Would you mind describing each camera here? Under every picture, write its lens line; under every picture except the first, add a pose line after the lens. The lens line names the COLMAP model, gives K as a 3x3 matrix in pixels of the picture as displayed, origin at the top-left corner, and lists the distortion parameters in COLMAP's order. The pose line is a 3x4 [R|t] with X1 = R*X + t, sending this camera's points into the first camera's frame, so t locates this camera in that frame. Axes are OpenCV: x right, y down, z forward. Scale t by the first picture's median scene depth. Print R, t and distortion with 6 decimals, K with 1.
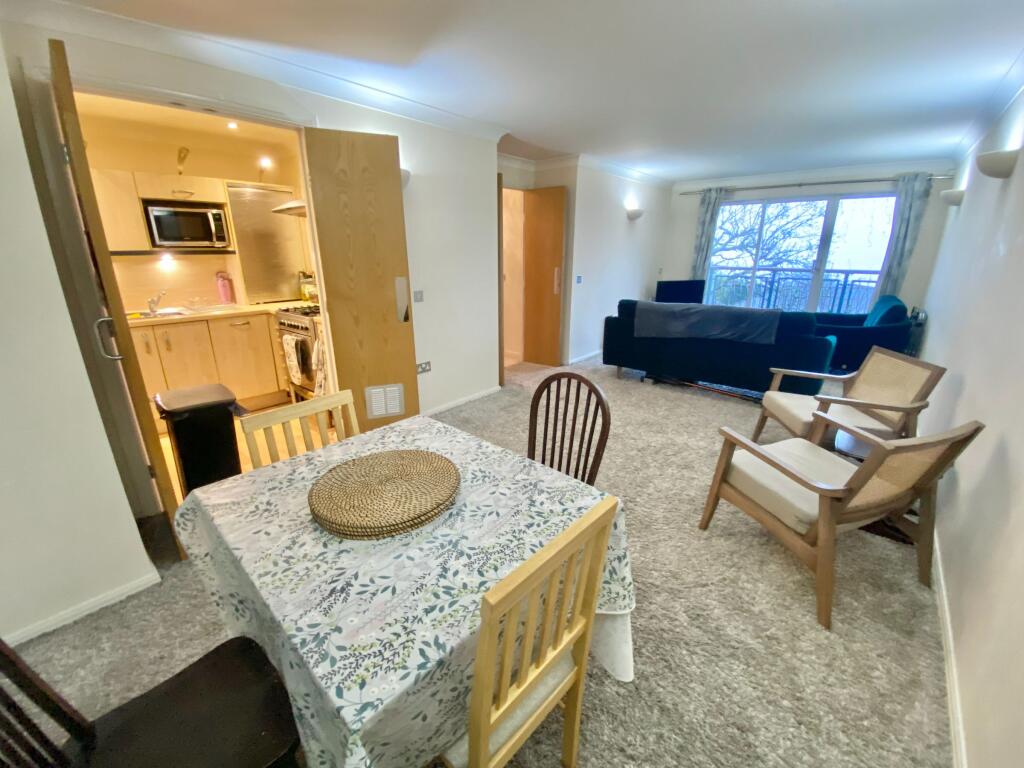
lens RADIAL K [[417.8, 0, 512.0], [0, 417.8, 384.0], [0, 0, 1]] dist [0.016484, -0.018970]
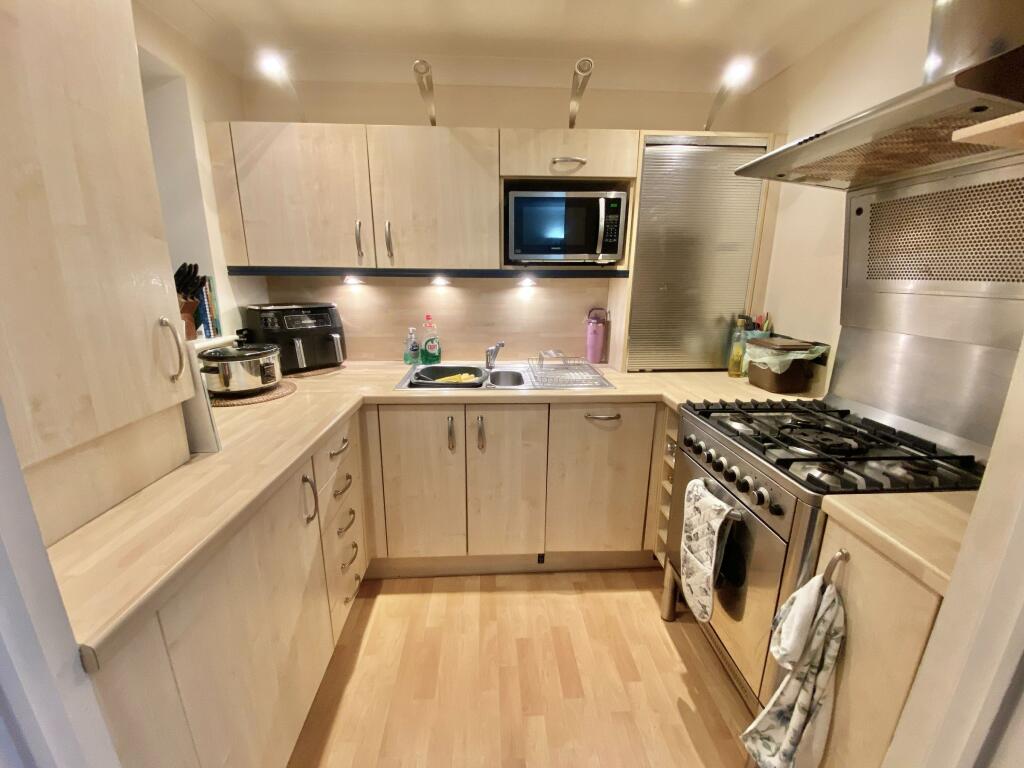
lens RADIAL K [[417.8, 0, 512.0], [0, 417.8, 384.0], [0, 0, 1]] dist [0.016484, -0.018970]
pose [[0.693473, 0.179246, -0.697829, -0.410304], [-0.222917, 0.974413, 0.028764, -0.180725], [0.685130, 0.135610, 0.715686, 0.603365]]
